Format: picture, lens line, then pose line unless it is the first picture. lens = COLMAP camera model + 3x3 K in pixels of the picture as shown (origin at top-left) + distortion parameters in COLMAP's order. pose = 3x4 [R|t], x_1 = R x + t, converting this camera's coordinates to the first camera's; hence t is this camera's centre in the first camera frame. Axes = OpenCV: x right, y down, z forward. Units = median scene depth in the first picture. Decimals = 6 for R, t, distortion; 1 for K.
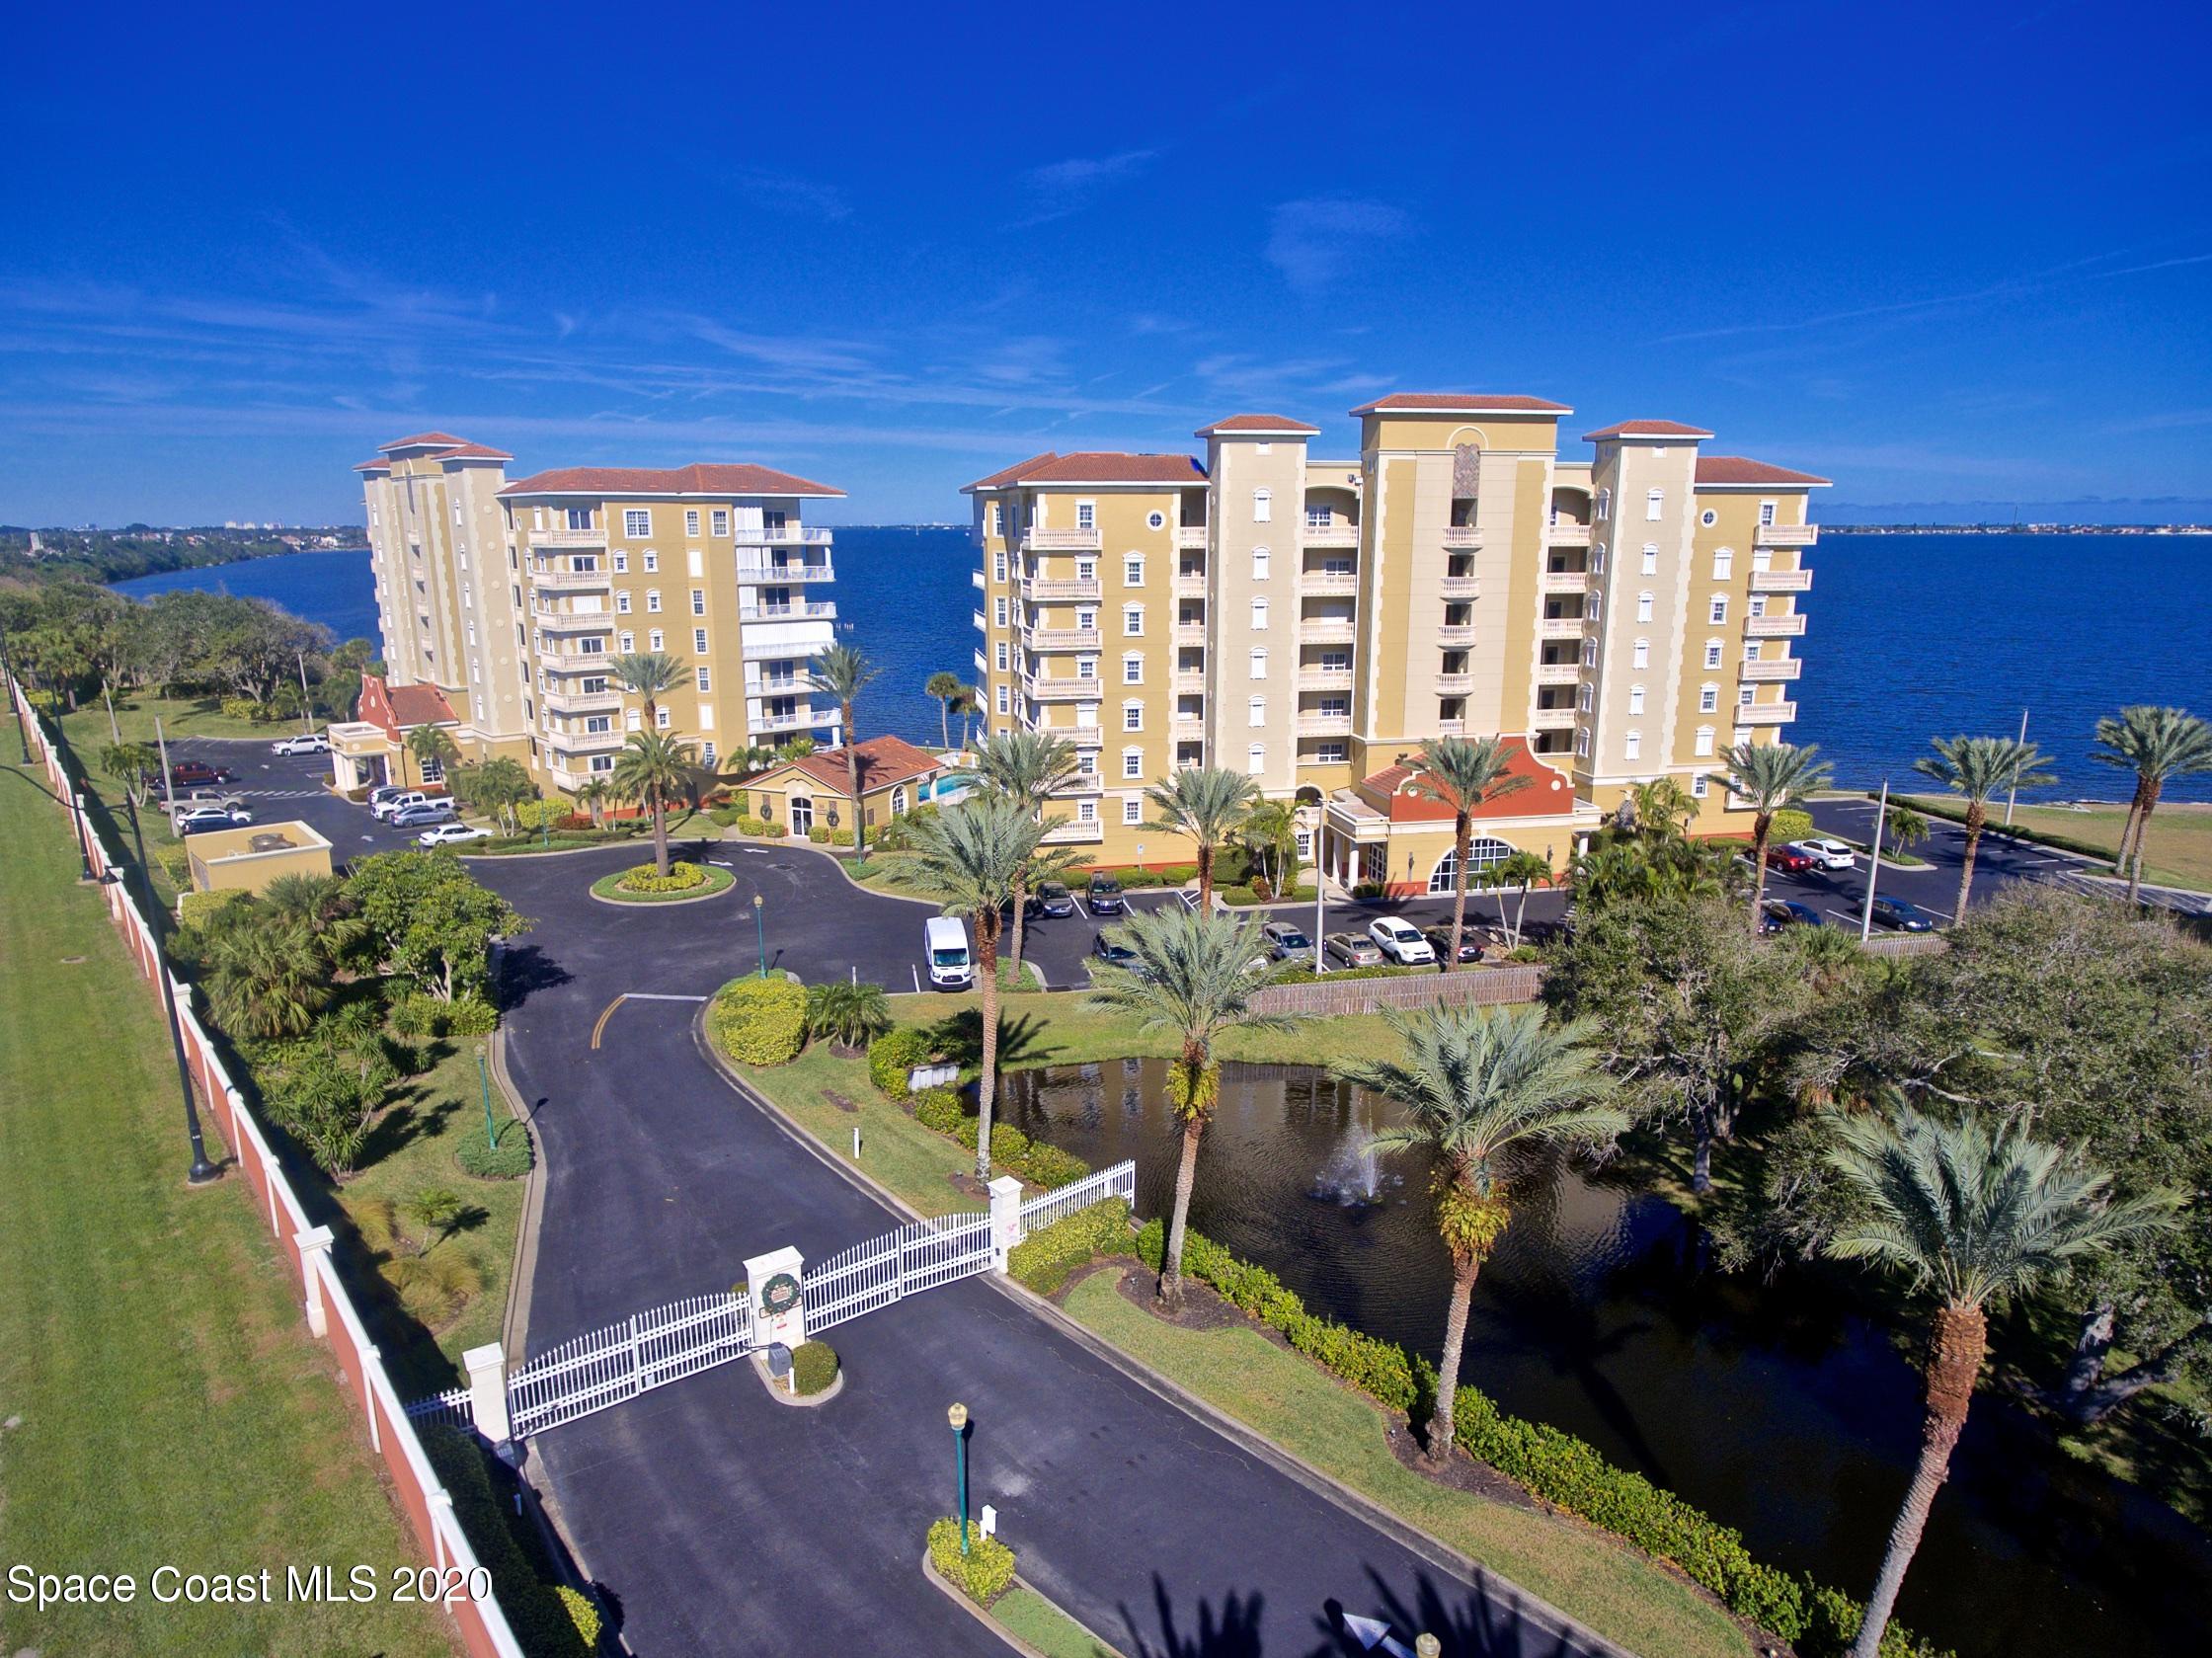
lens RADIAL K [[1320.2, 0, 1114.6], [0, 1320.2, 839.8], [0, 0, 1]] dist [-0.002169, 0.001591]
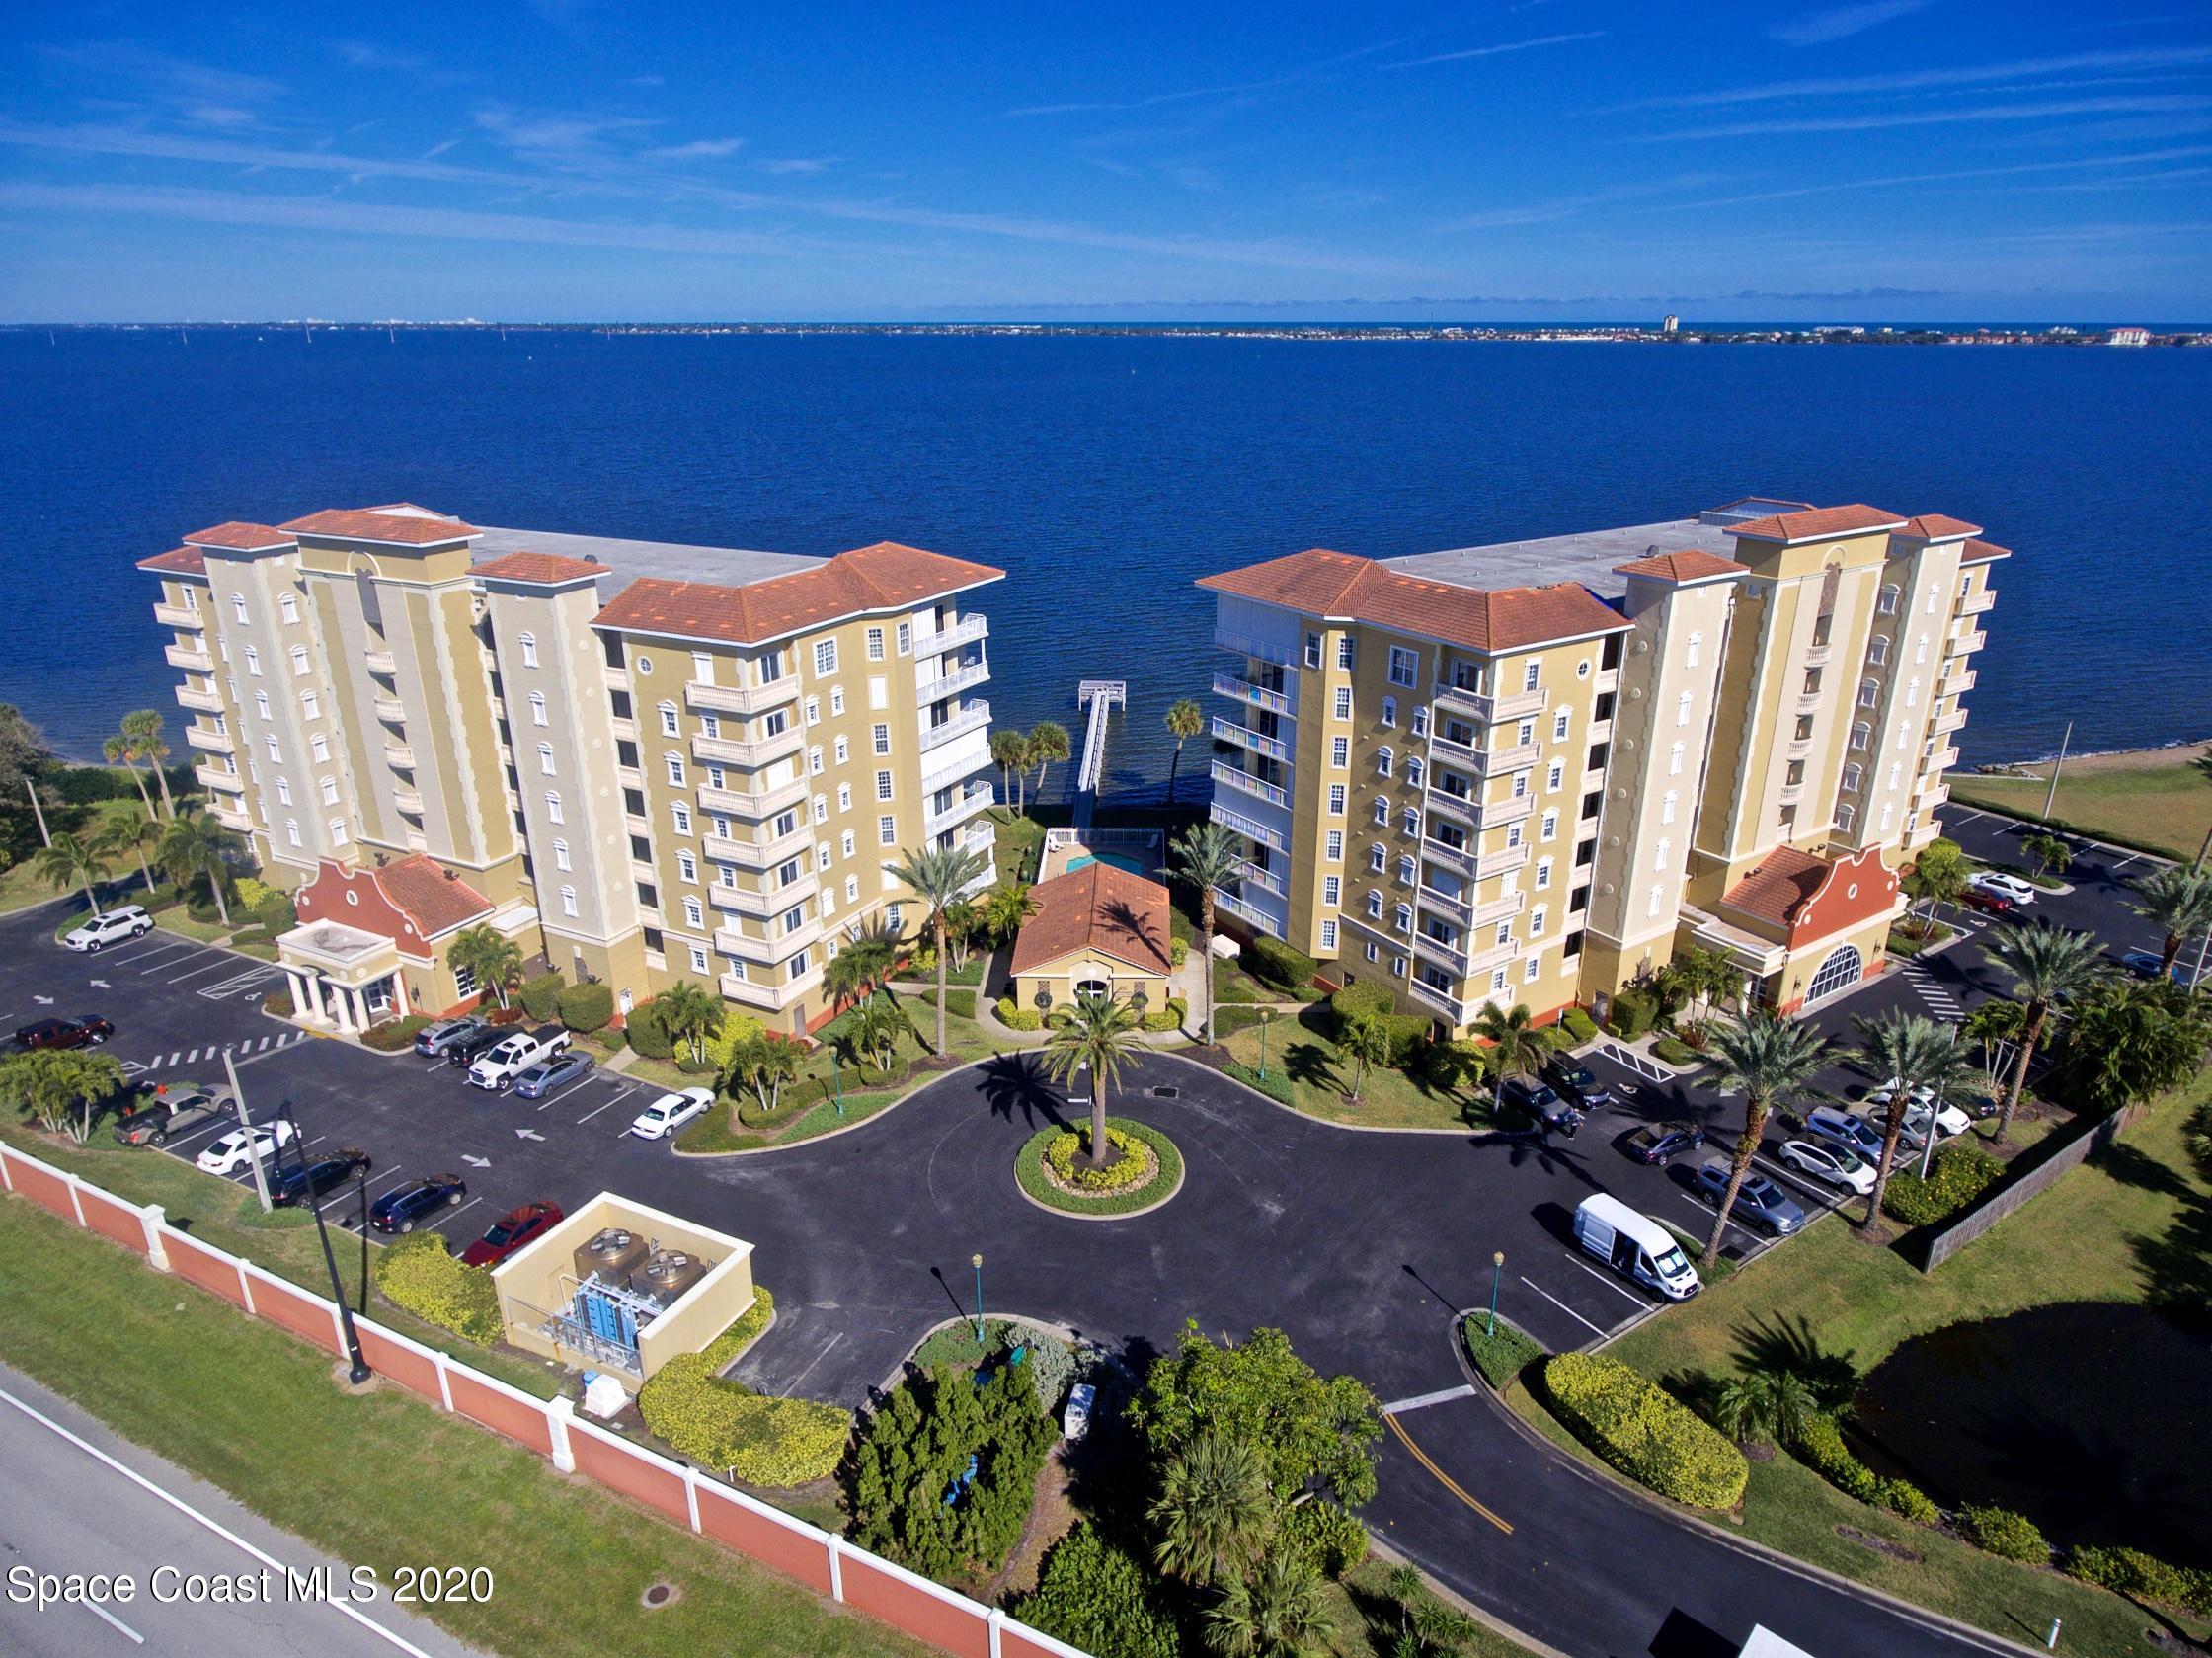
lens RADIAL K [[1353.0, 0, 1126.1], [0, 1353.0, 828.5], [0, 0, 1]] dist [-0.001889, 0.000031]
pose [[0.924028, -0.132637, 0.358581, -0.601929], [0.087111, 0.986264, 0.140336, -0.288231], [-0.372269, -0.098438, 0.922890, 0.243200]]
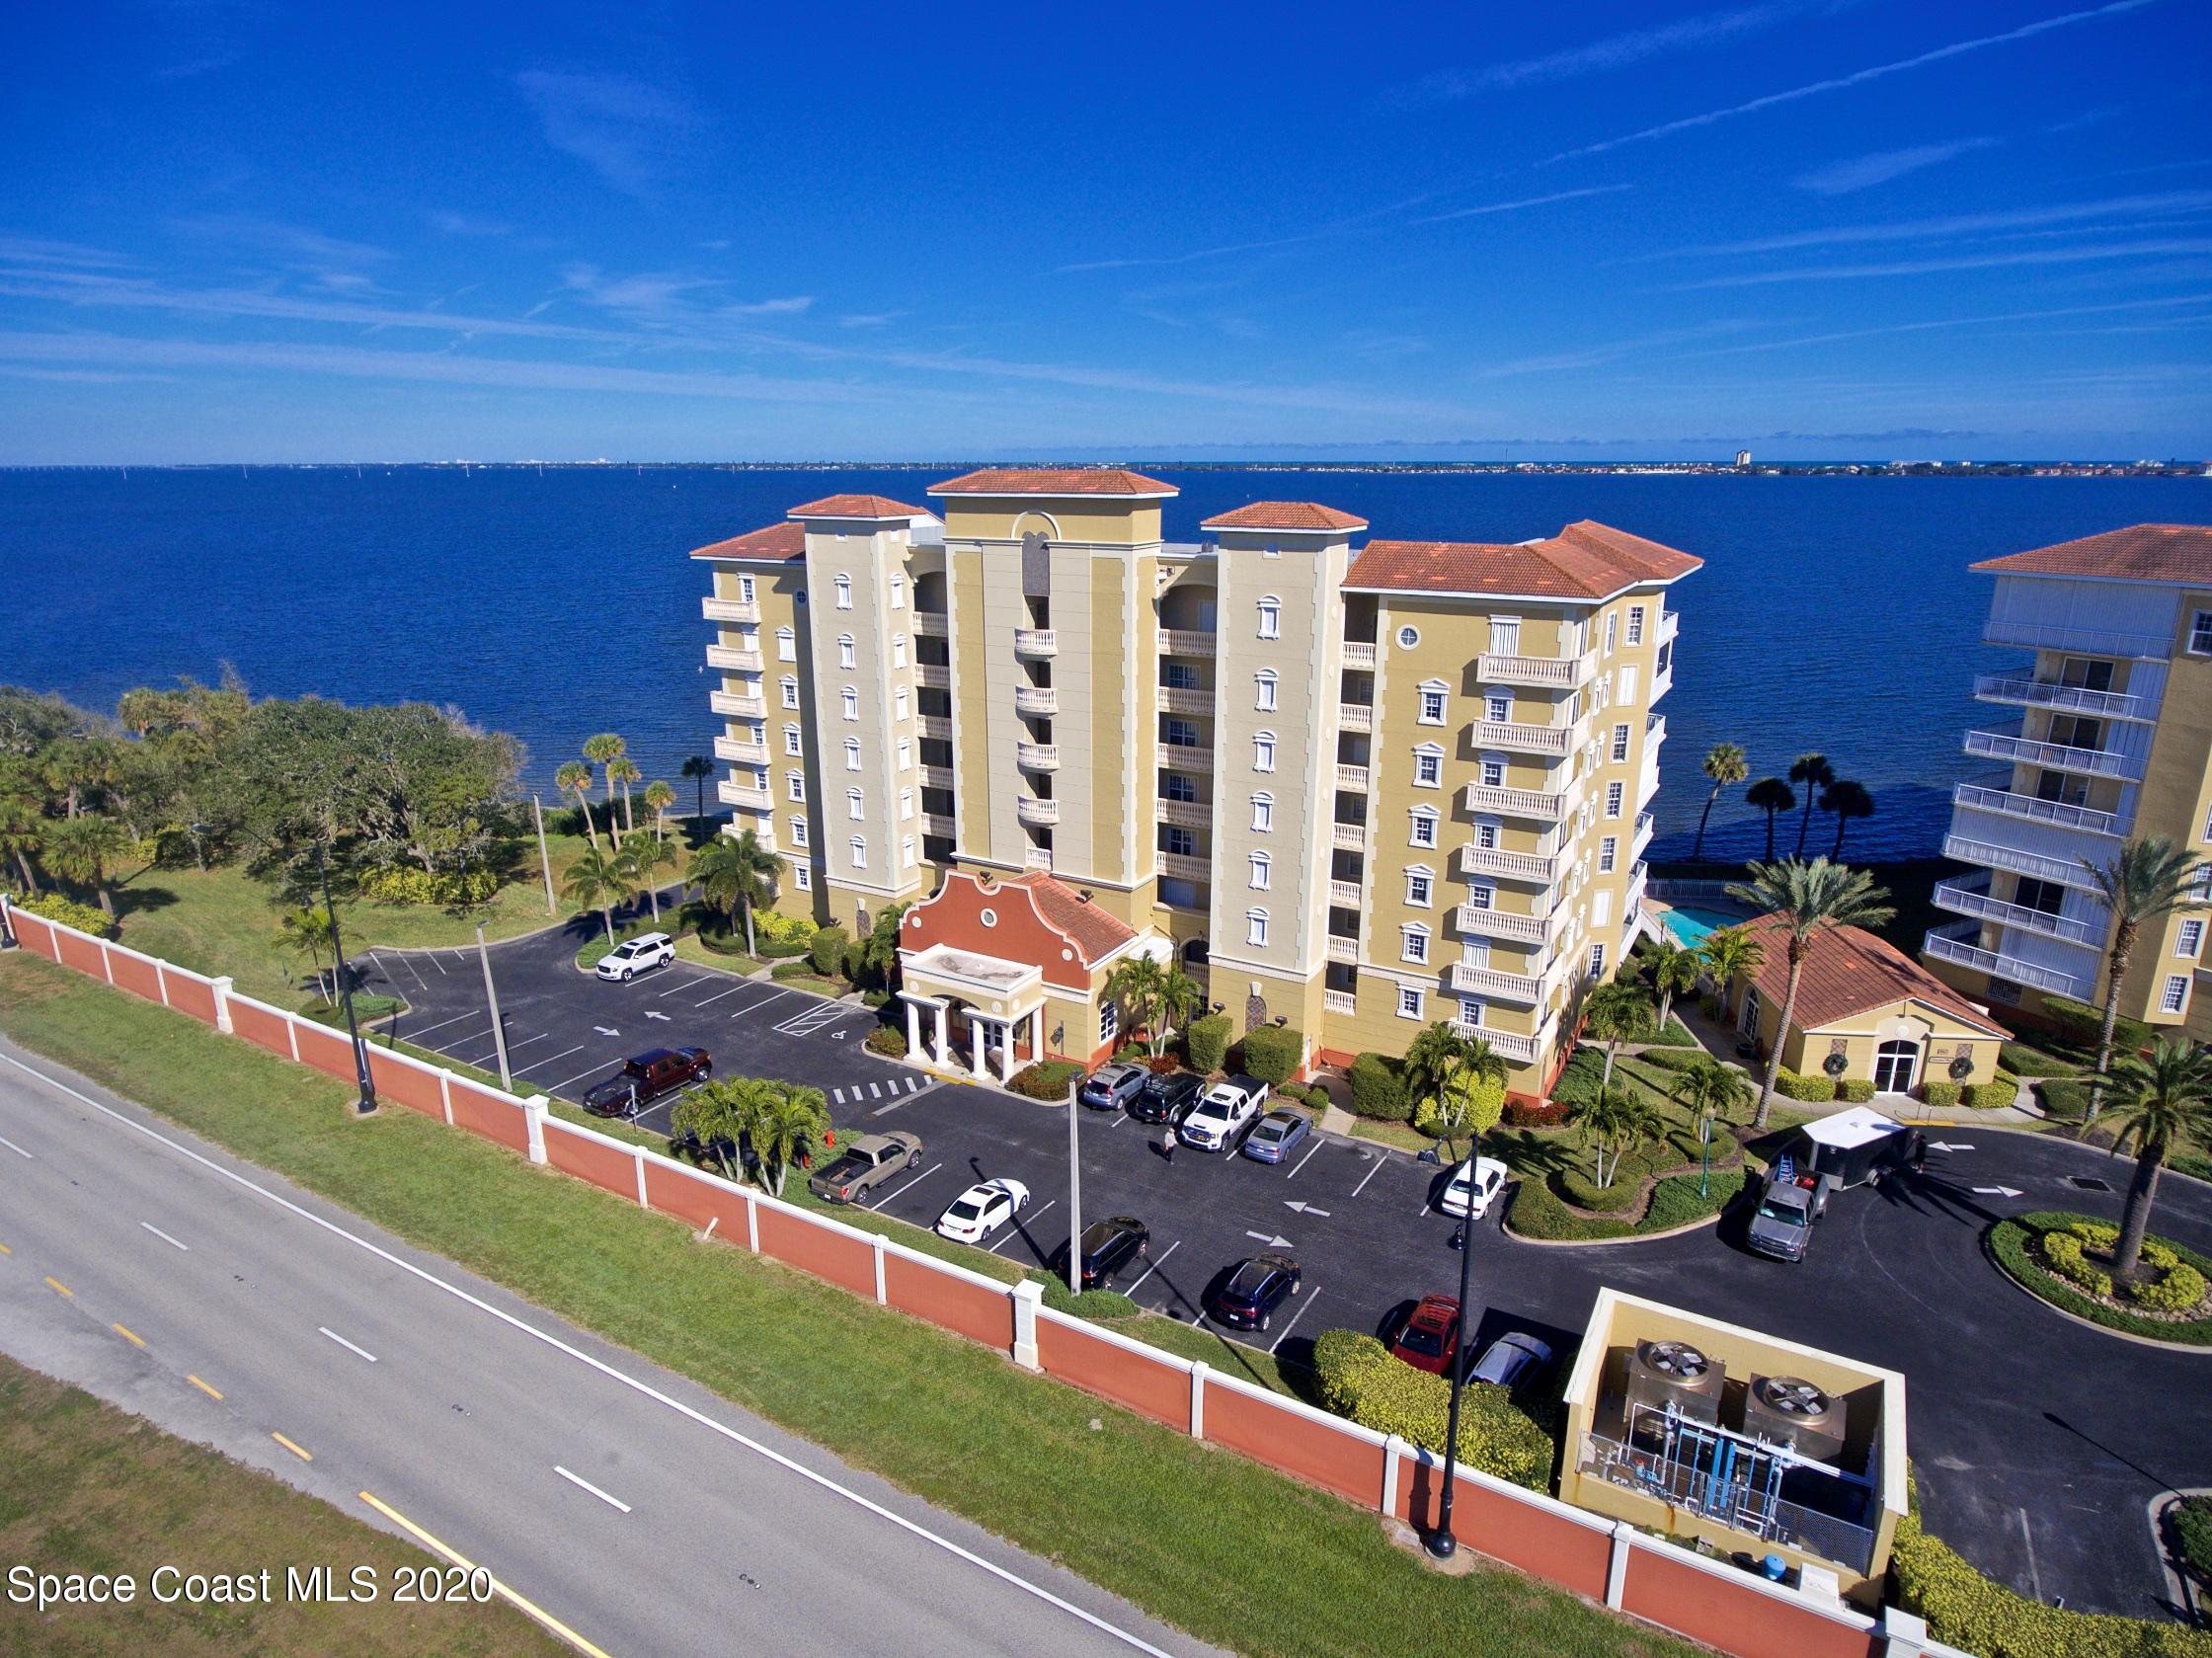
lens RADIAL K [[1299.0, 0, 1096.8], [0, 1299.0, 845.2], [0, 0, 1]] dist [-0.005523, 0.002849]
pose [[0.949359, -0.088981, 0.301329, -0.960928], [0.073107, 0.995296, 0.063578, -0.238970], [-0.305569, -0.038329, 0.951398, 0.583694]]
